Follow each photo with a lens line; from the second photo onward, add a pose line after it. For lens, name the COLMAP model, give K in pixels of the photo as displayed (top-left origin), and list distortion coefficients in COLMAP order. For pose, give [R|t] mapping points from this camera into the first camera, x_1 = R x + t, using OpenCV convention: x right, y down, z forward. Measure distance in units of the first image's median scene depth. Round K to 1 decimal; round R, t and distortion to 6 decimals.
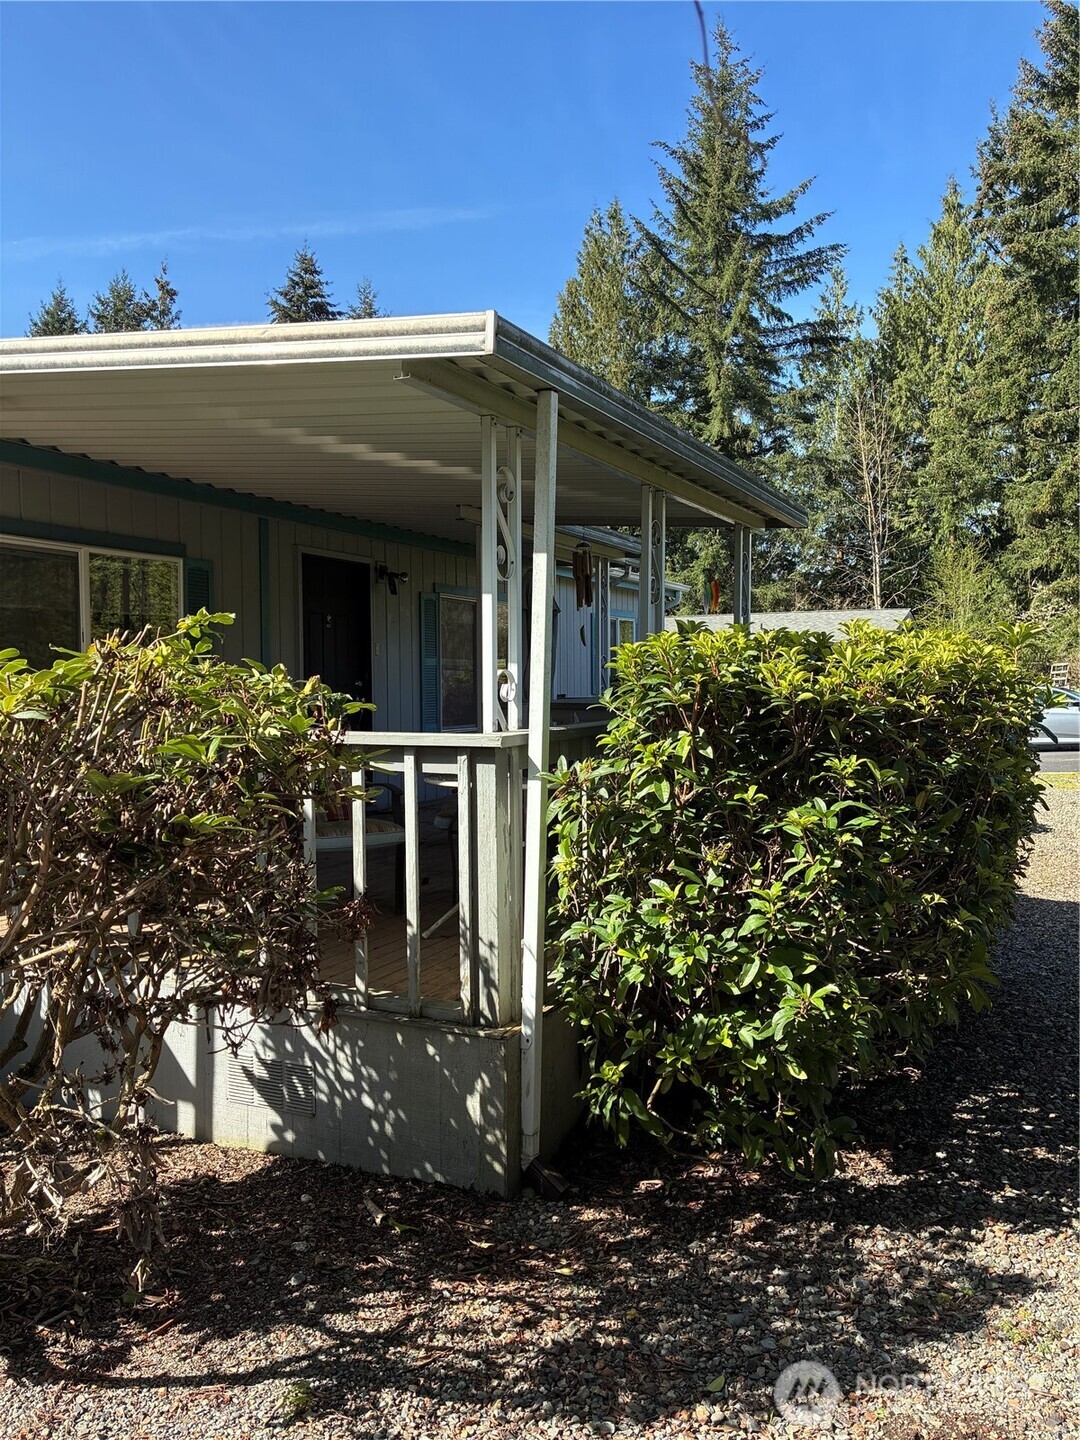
lens RADIAL K [[1102.6, 0, 542.6], [0, 1102.6, 711.4], [0, 0, 1]] dist [0.023558, -0.045108]
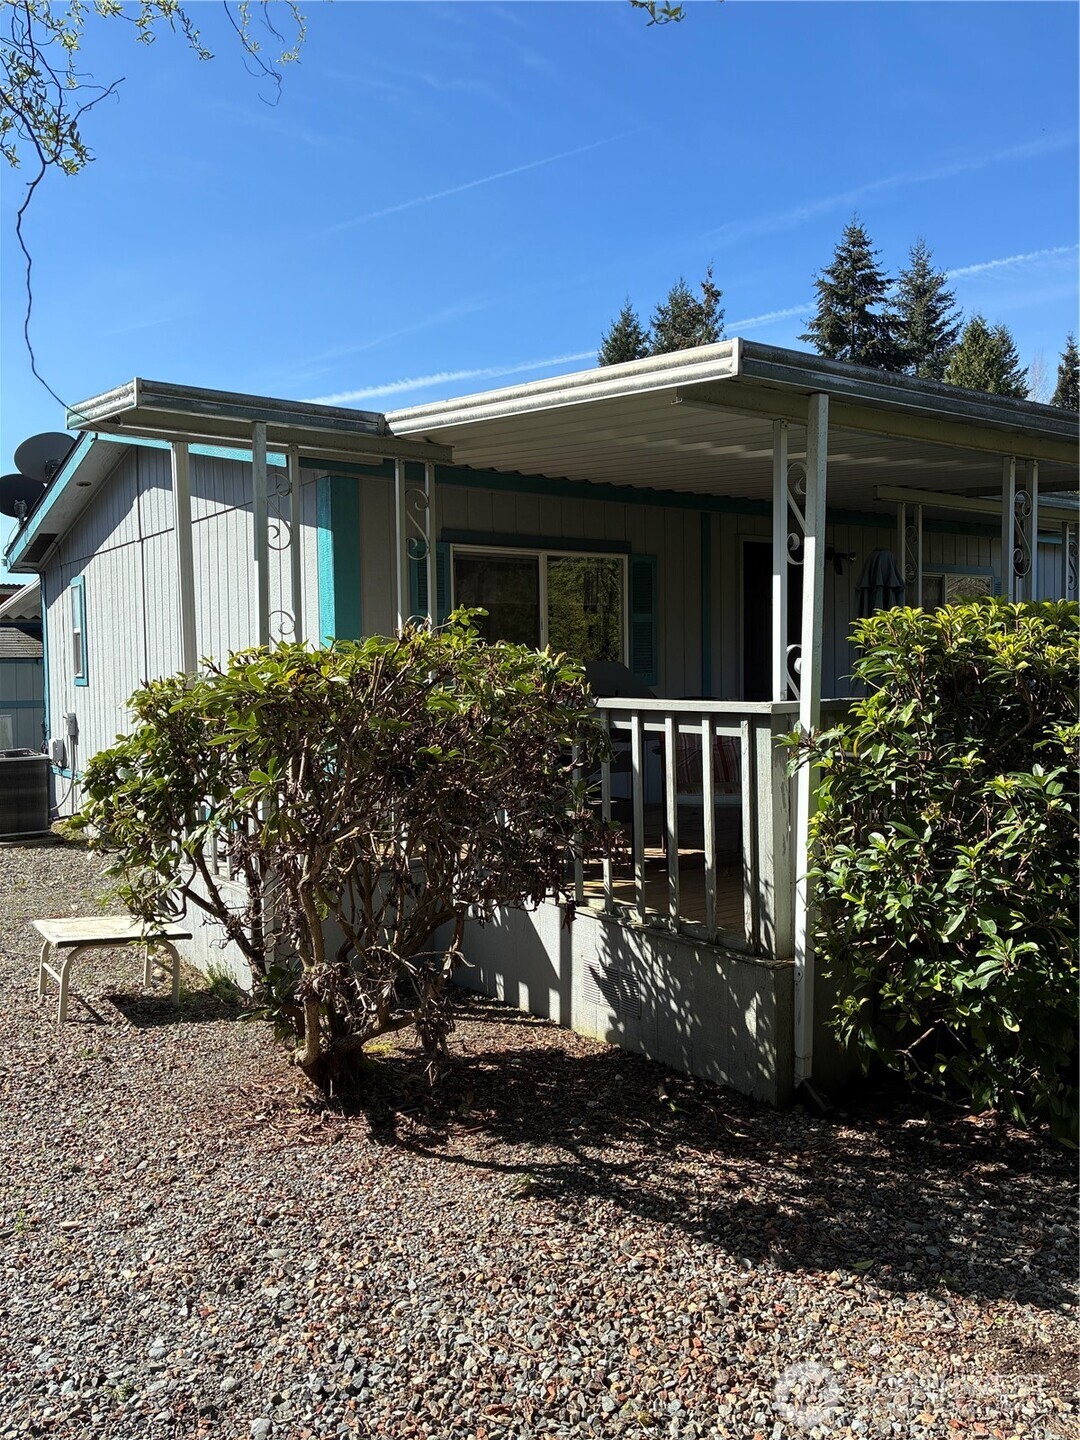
lens RADIAL K [[1094.5, 0, 547.8], [0, 1094.5, 728.1], [0, 0, 1]] dist [0.029329, -0.016511]
pose [[0.875070, 0.017121, -0.483693, 0.297479], [-0.000055, 0.999378, 0.035274, 0.007064], [0.483996, -0.030841, 0.874526, -0.105401]]
